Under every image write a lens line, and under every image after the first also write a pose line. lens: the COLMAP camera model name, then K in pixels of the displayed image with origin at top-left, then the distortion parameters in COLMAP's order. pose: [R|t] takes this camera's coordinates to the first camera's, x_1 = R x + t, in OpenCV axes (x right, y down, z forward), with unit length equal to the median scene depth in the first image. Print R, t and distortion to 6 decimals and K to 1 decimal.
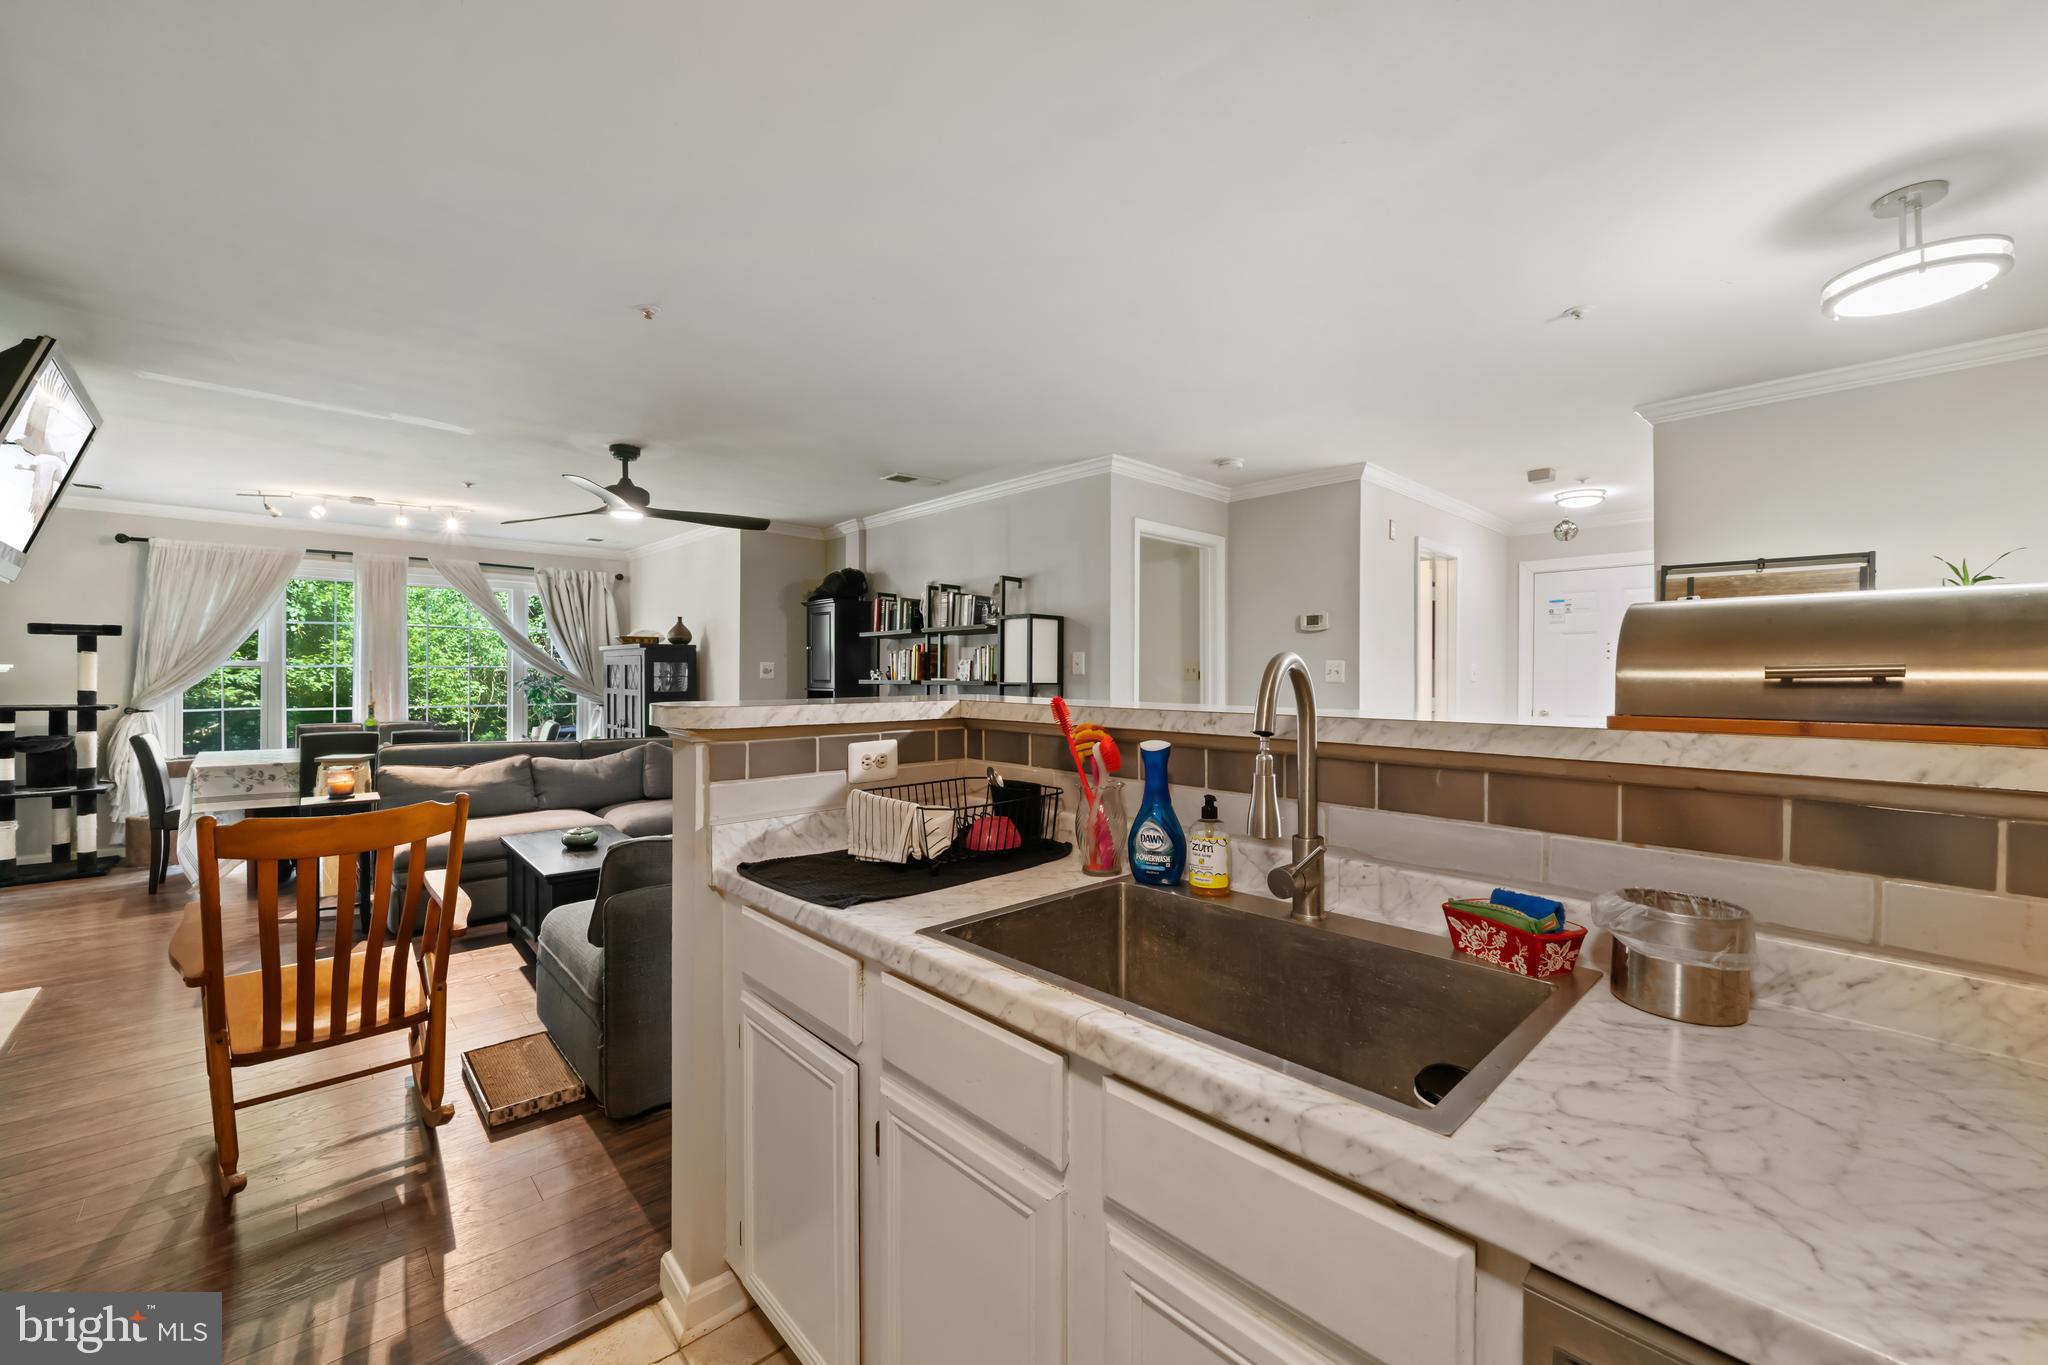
lens RADIAL K [[804.2, 0, 1011.0], [0, 804.2, 692.5], [0, 0, 1]] dist [0.002624, 0.000870]
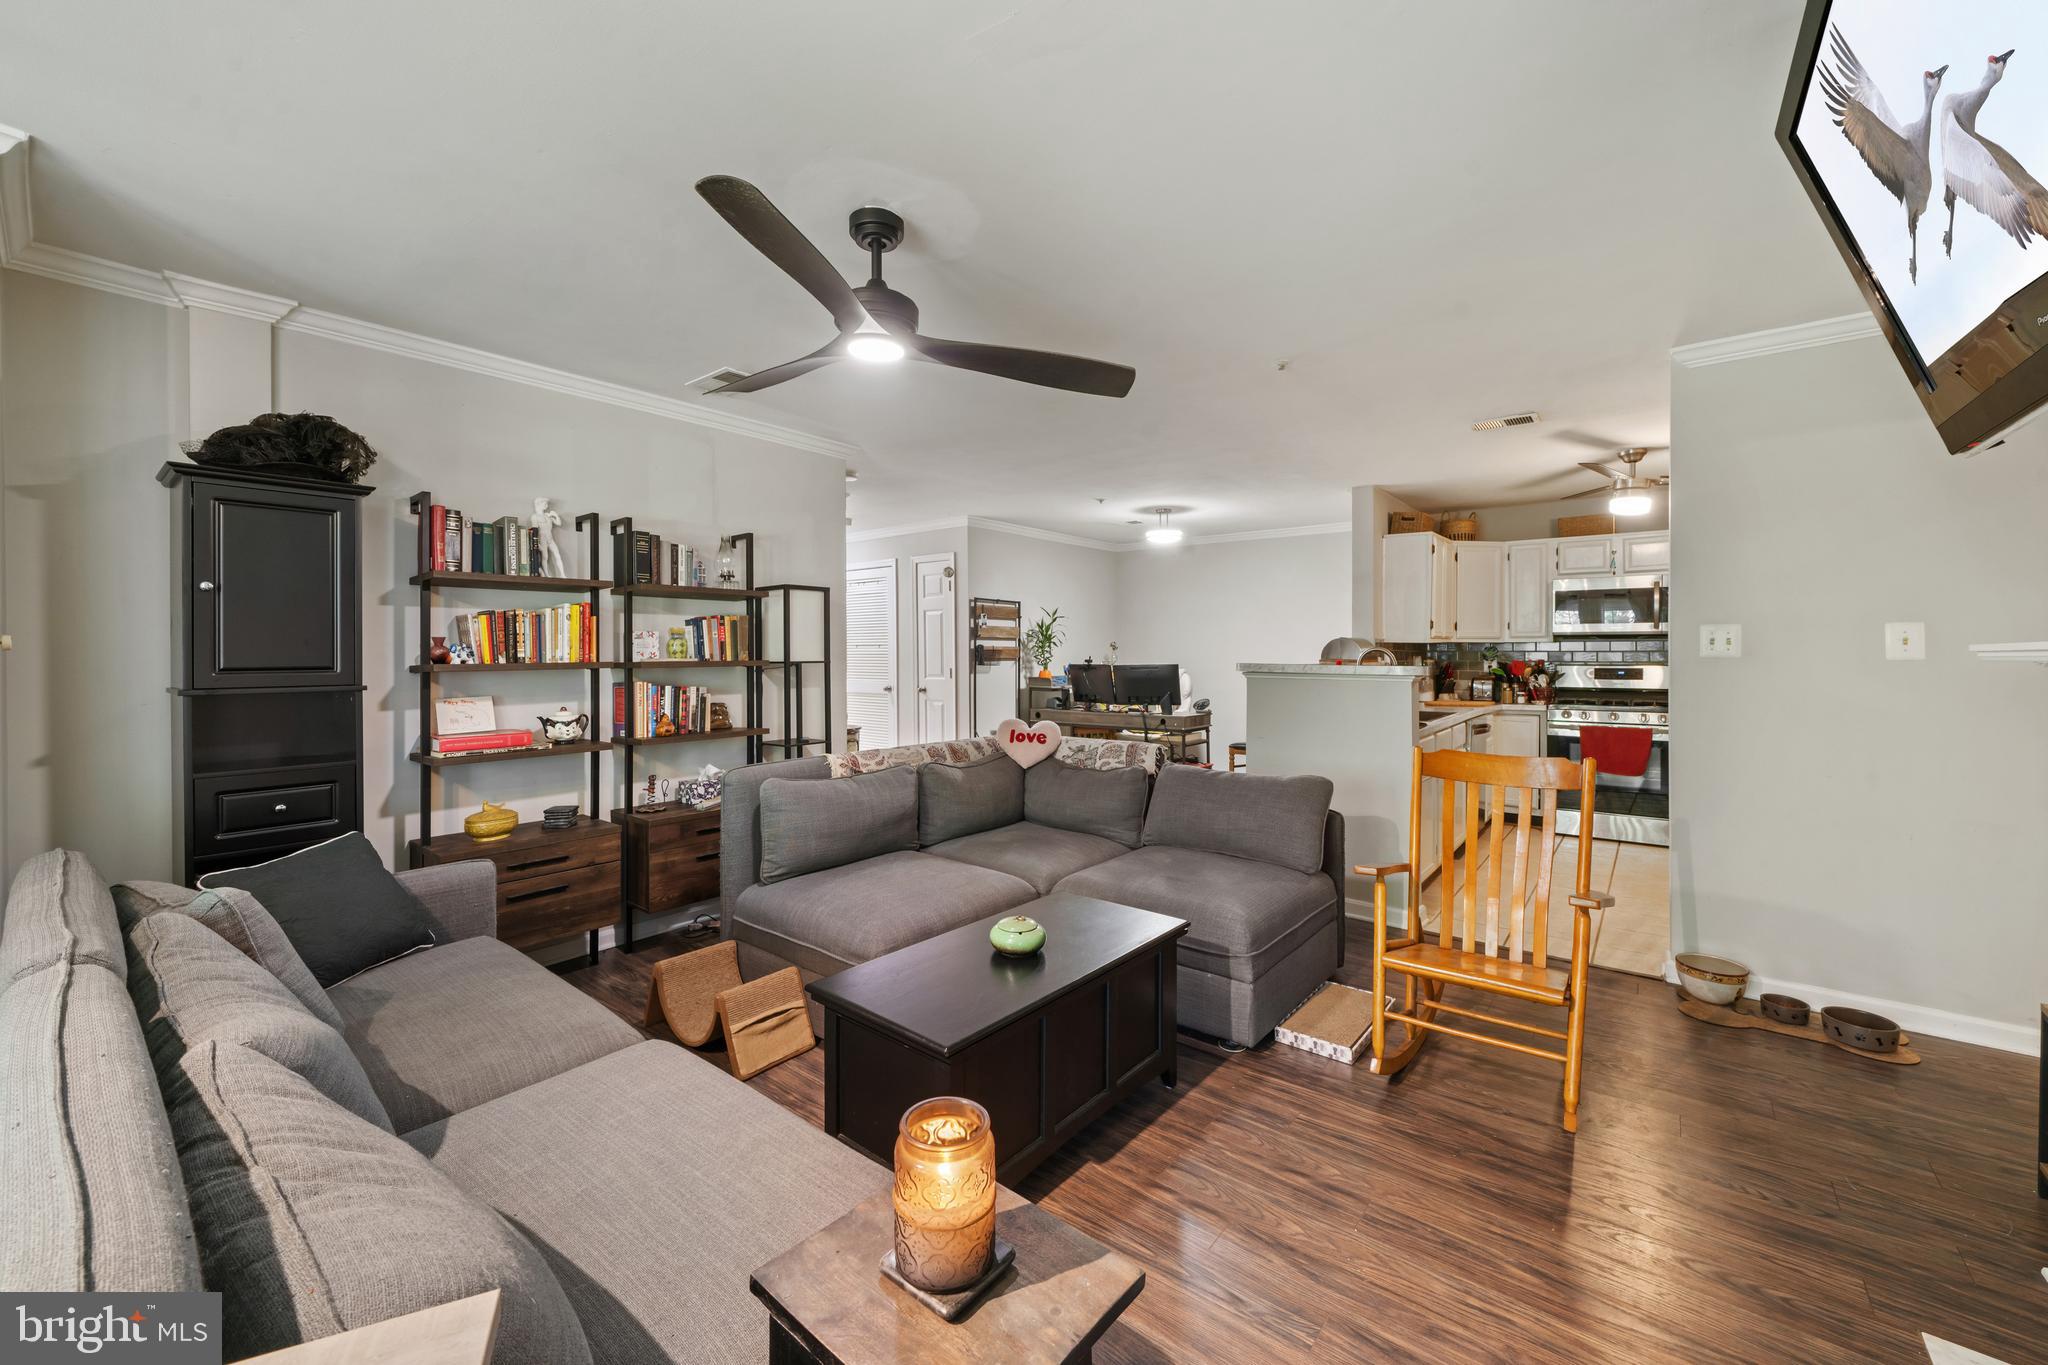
lens RADIAL K [[804.2, 0, 1026.9], [0, 804.2, 655.4], [0, 0, 1]] dist [0.002624, 0.000870]
pose [[-0.165481, -0.007618, 0.986184, -0.783350], [0.021622, 0.999702, 0.011351, -0.019892], [-0.985976, 0.023202, -0.165267, 0.757671]]
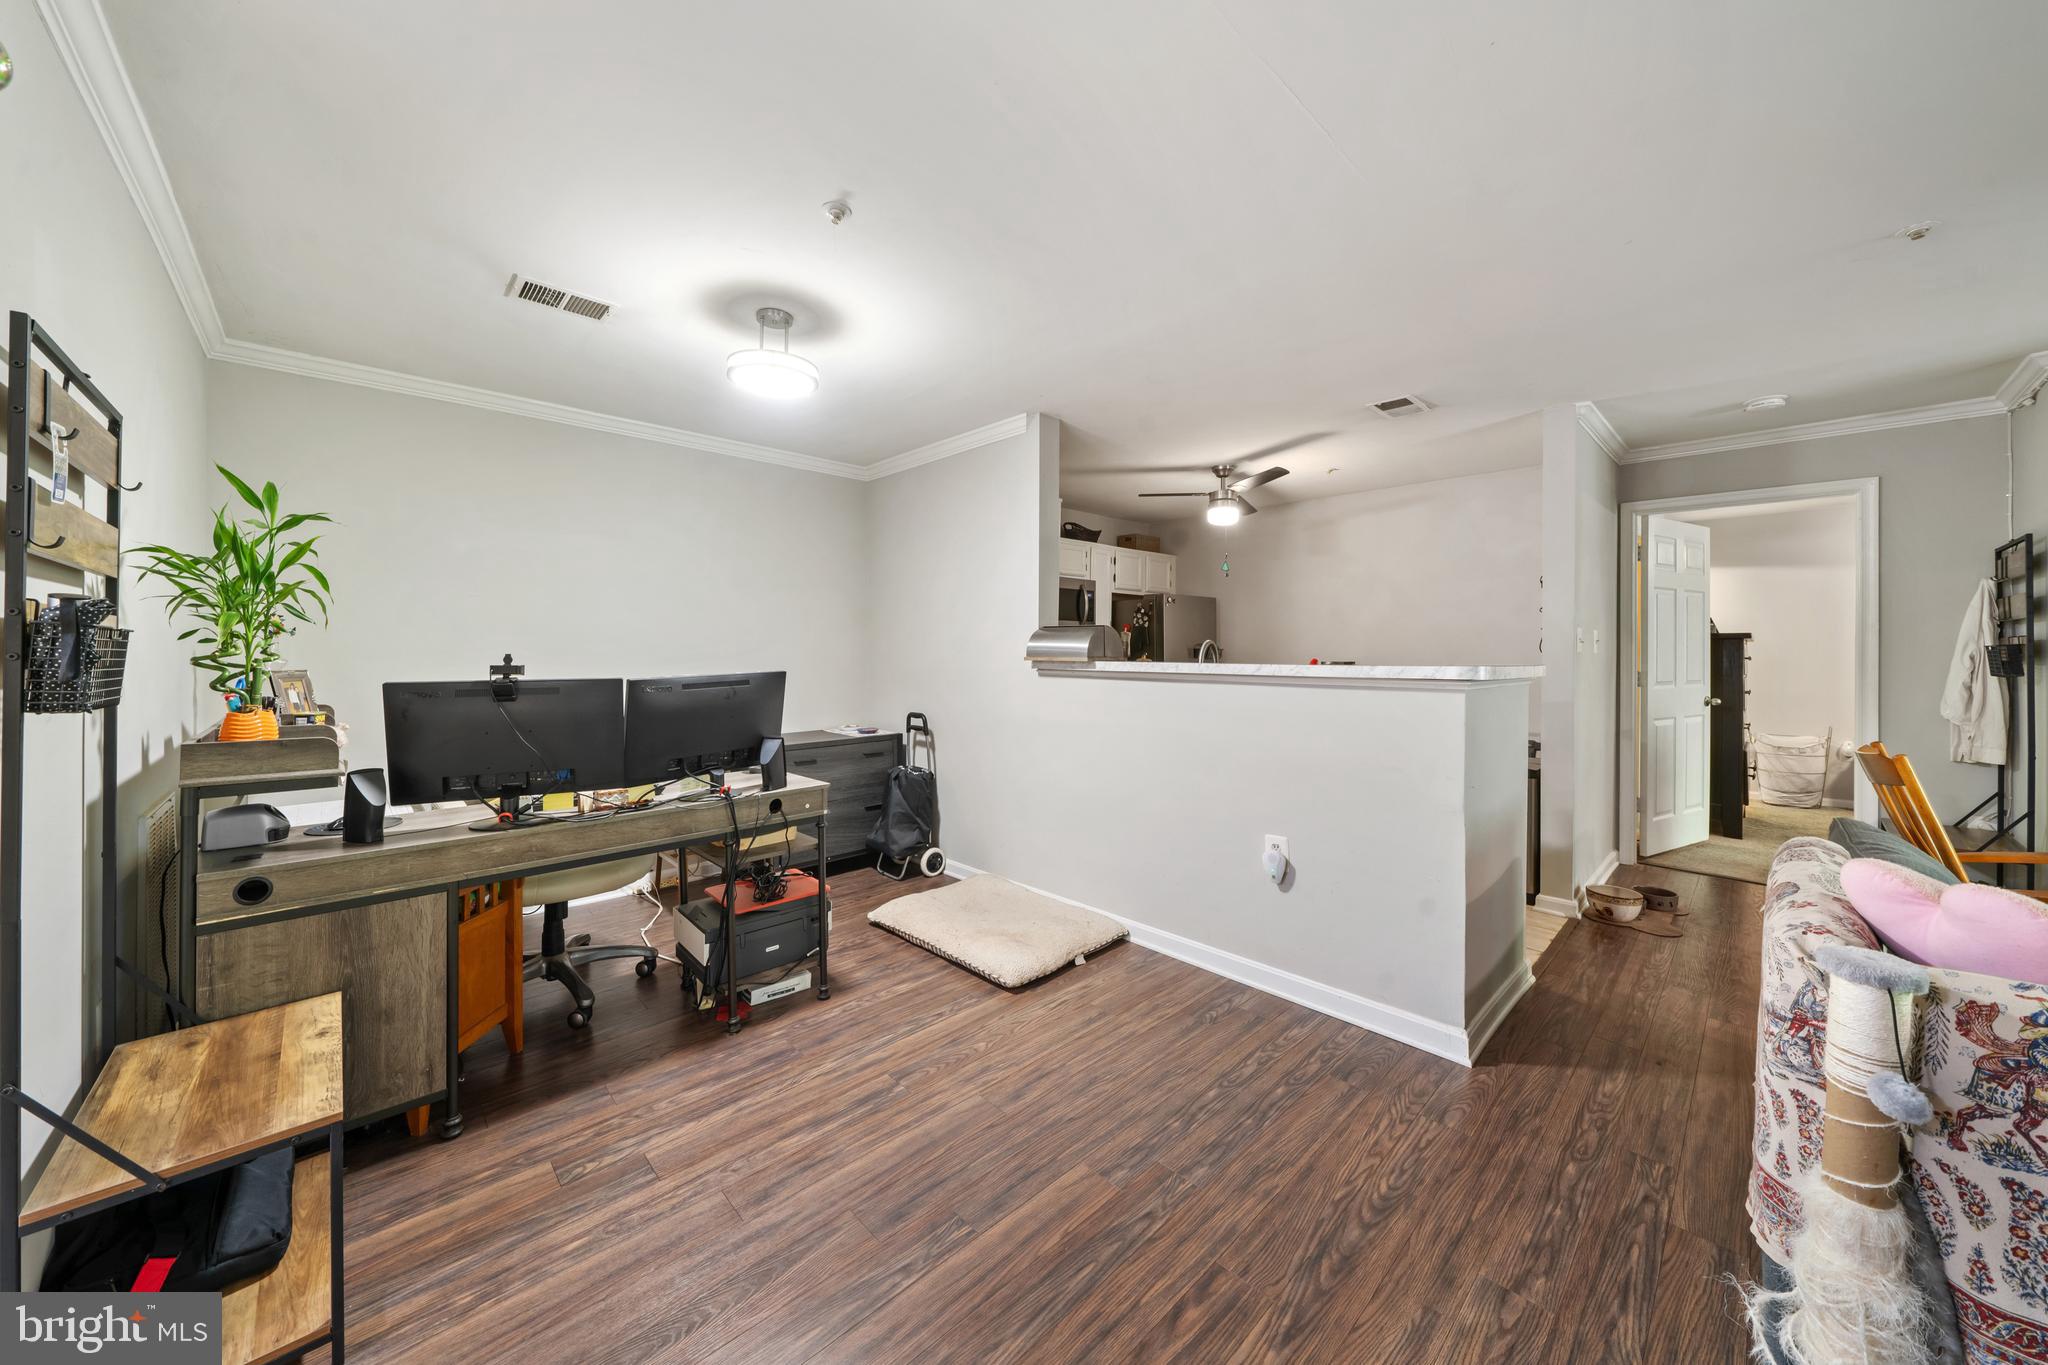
lens RADIAL K [[728.3, 0, 1000.0], [0, 728.3, 651.0], [0, 0, 1]] dist [-0.006604, 0.000228]
pose [[-0.999883, -0.008340, -0.012828, 0.263509], [-0.008678, 0.999611, 0.026515, -0.015190], [0.012602, 0.026624, -0.999566, 0.827299]]
